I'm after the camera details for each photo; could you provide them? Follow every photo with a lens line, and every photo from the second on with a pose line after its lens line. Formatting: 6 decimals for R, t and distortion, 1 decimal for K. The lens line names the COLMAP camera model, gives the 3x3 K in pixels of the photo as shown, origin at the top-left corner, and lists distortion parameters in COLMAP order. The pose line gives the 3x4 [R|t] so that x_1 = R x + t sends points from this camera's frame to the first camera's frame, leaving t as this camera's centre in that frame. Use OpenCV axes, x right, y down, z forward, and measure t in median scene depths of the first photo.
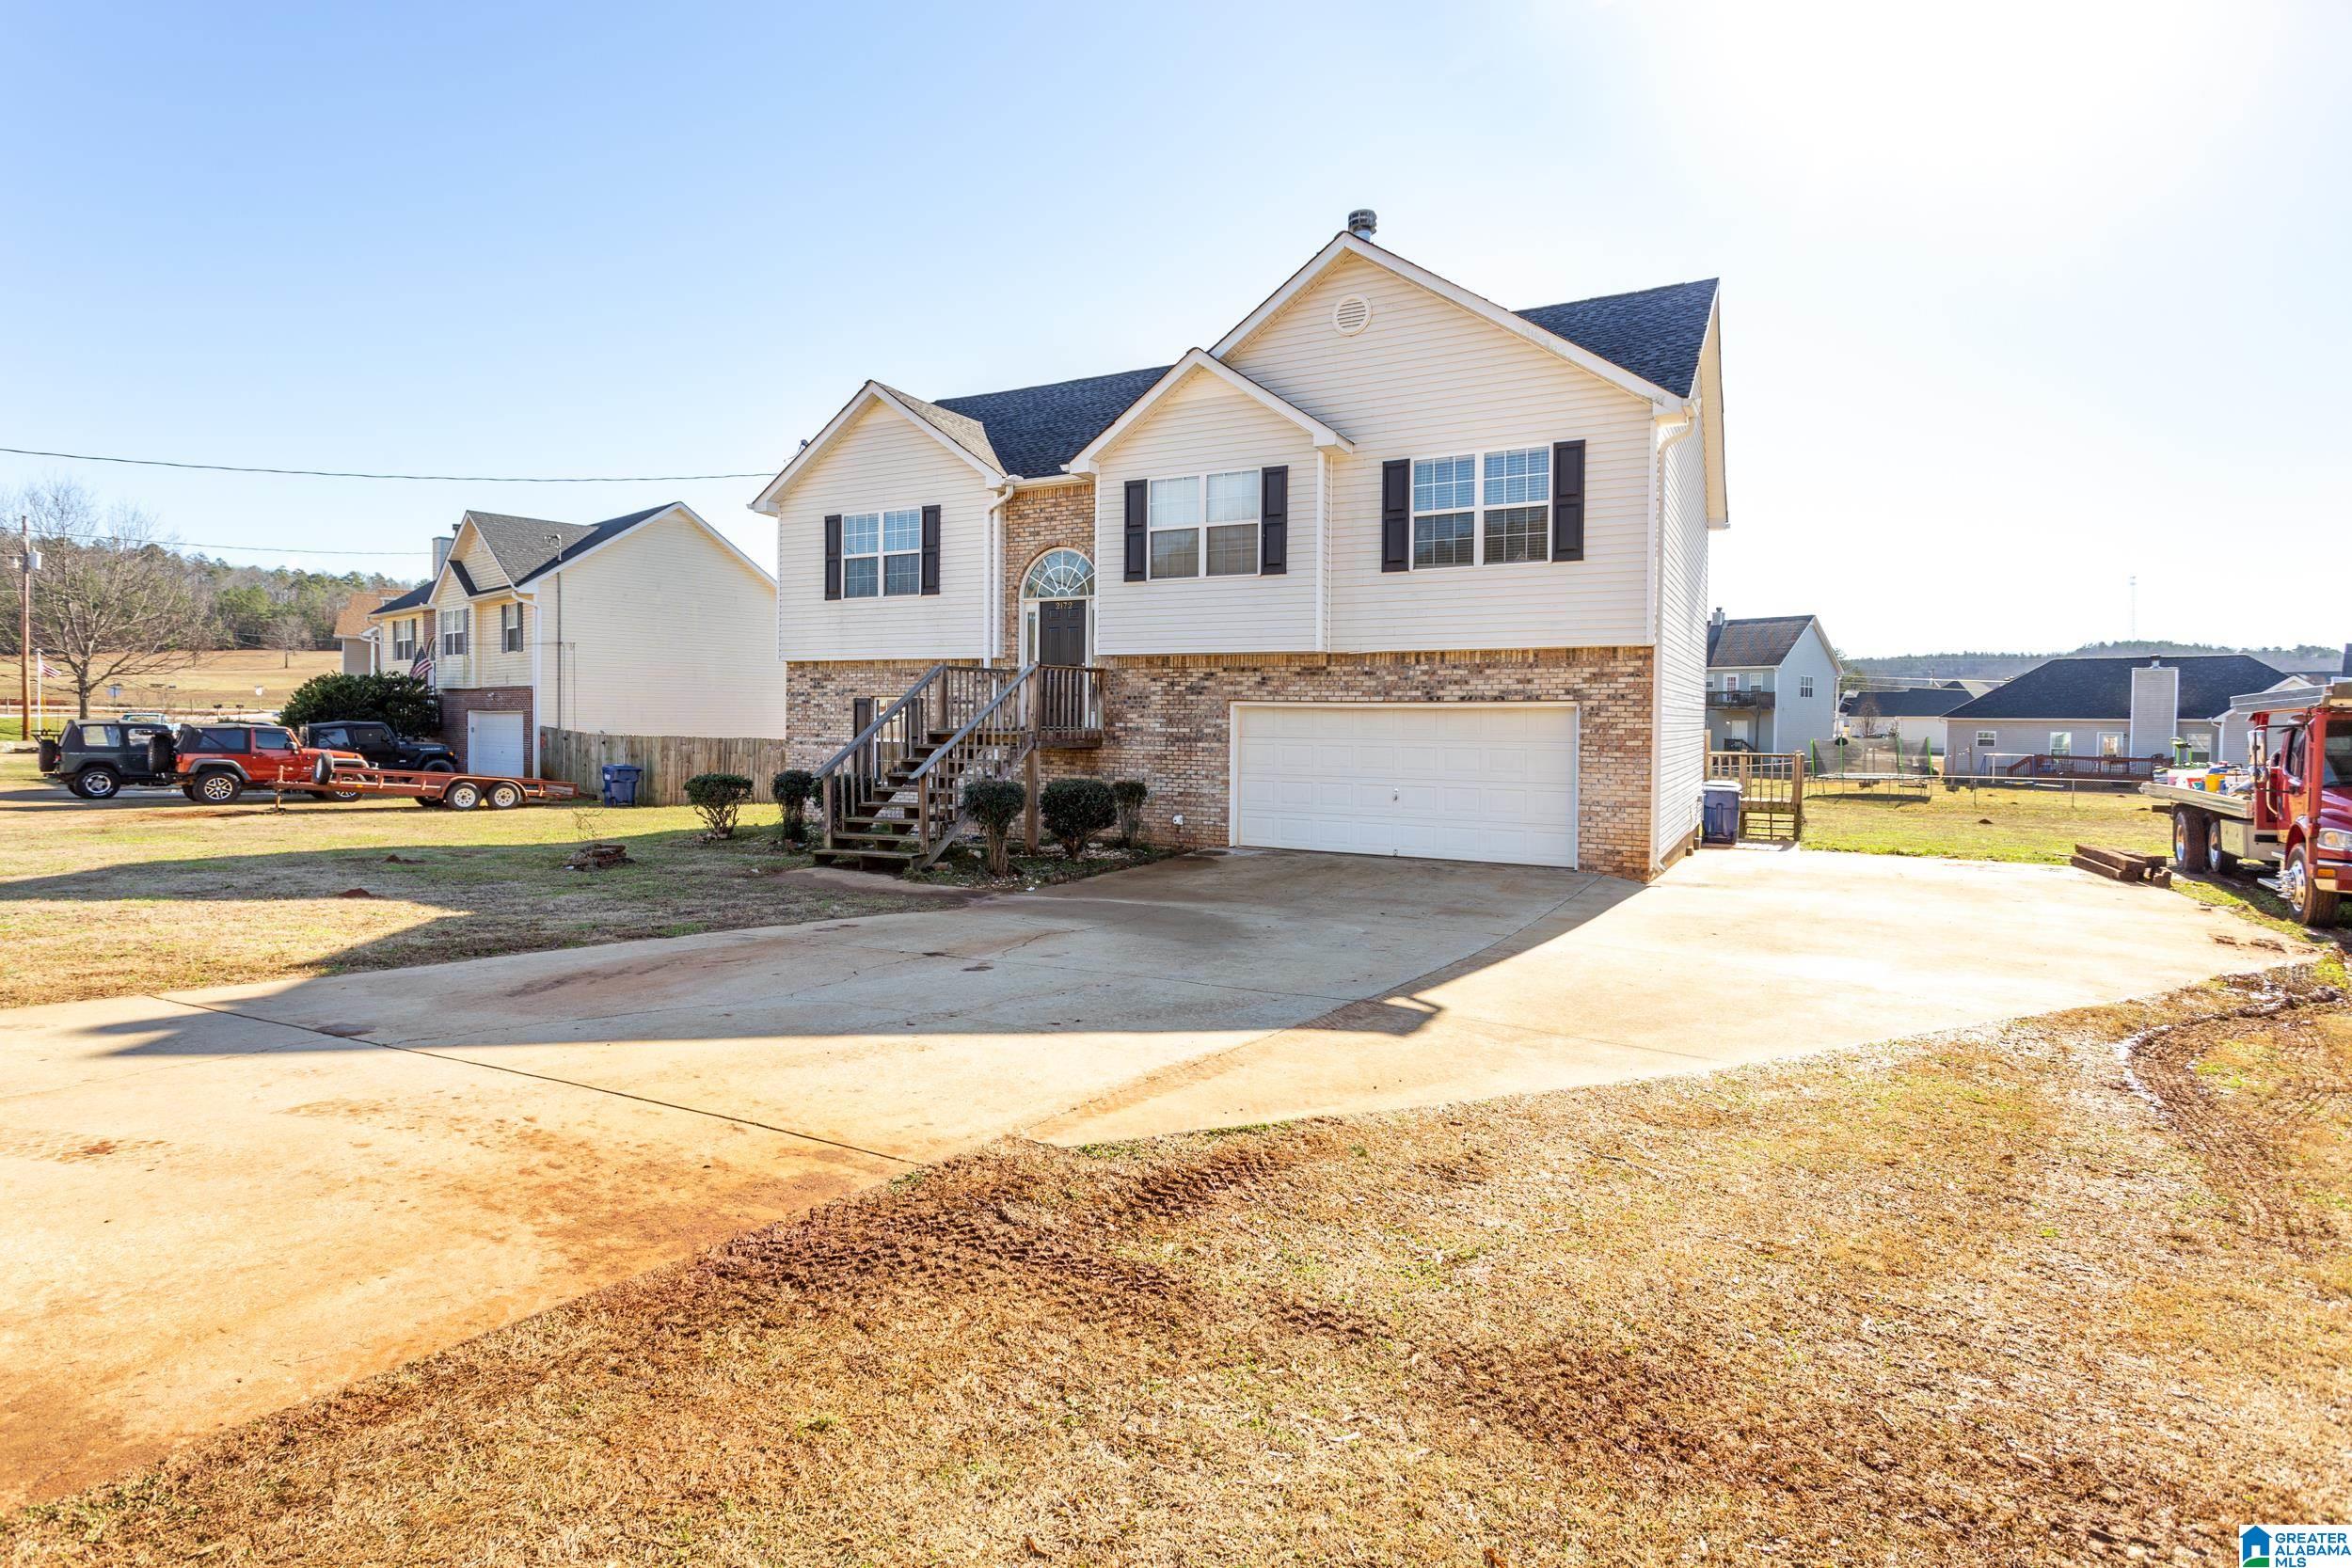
lens RADIAL K [[1173.6, 0, 1156.7], [0, 1173.6, 731.8], [0, 0, 1]] dist [0.002713, 0.000241]
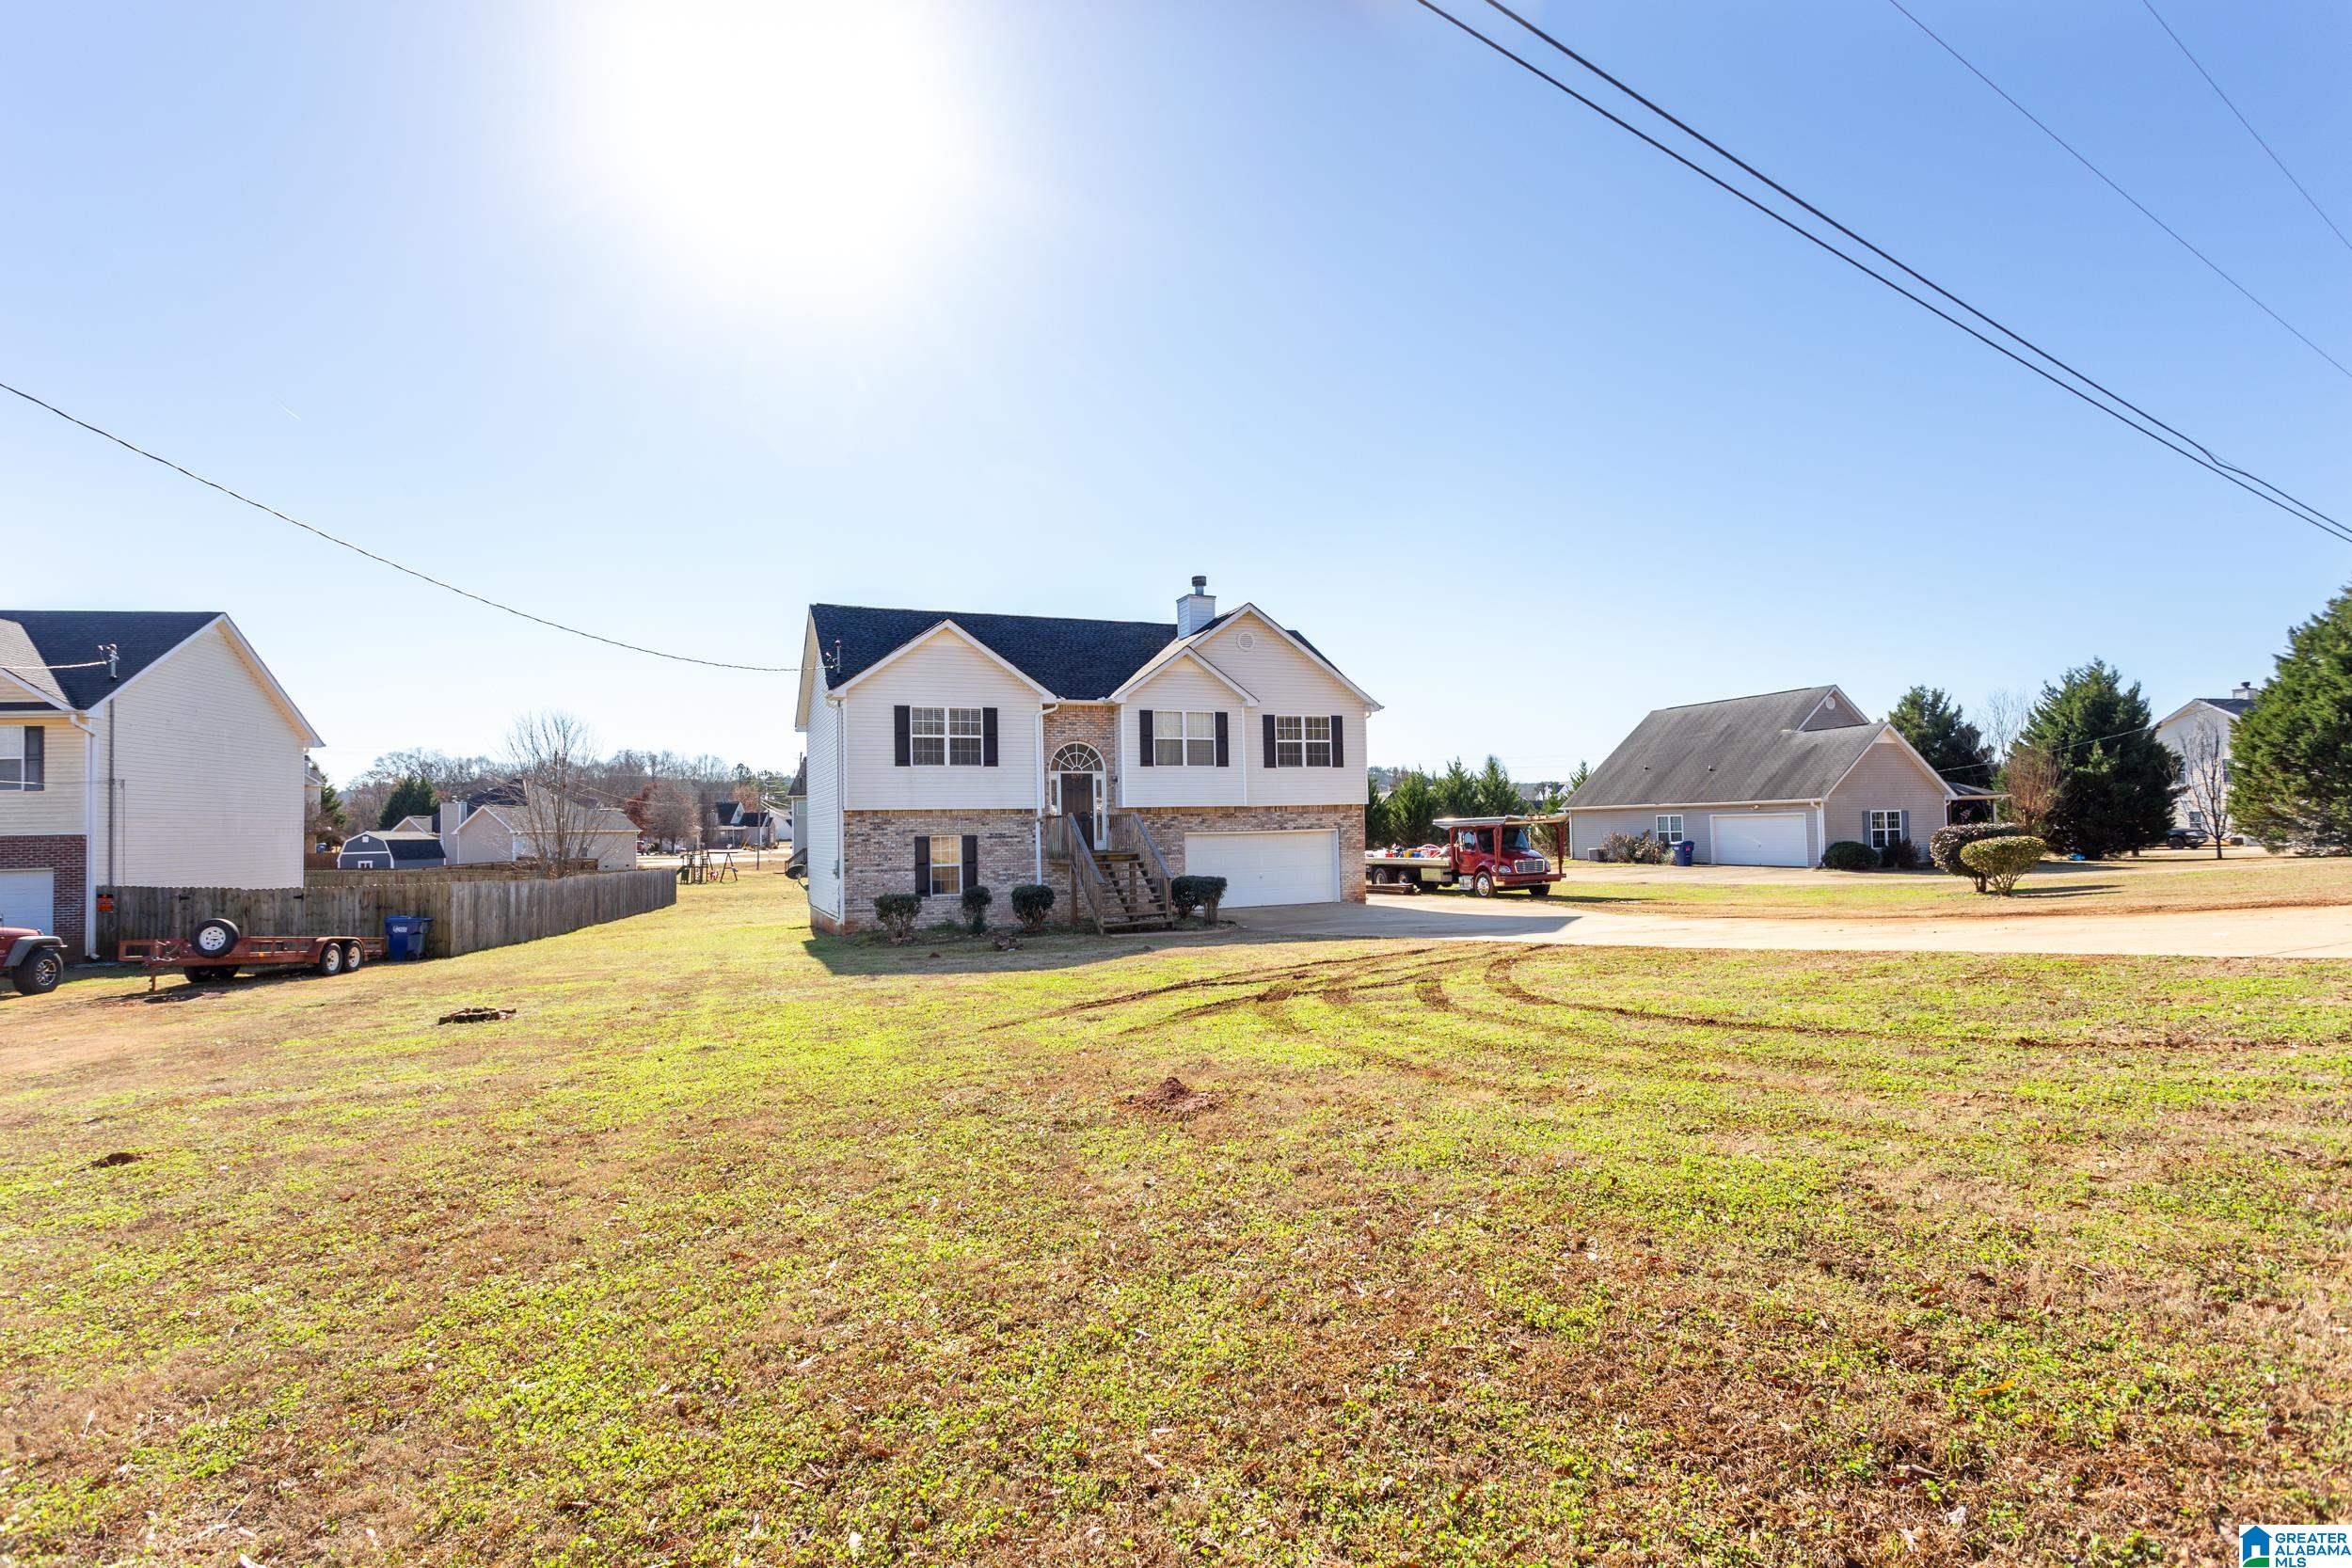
lens RADIAL K [[1158.4, 0, 1176.0], [0, 1158.4, 784.0], [0, 0, 1]] dist [0.000959, 0.000923]
pose [[0.604496, 0.006437, 0.796582, -1.341383], [0.037137, 0.998652, -0.036252, -0.034252], [-0.795742, 0.051497, 0.603442, -0.094480]]
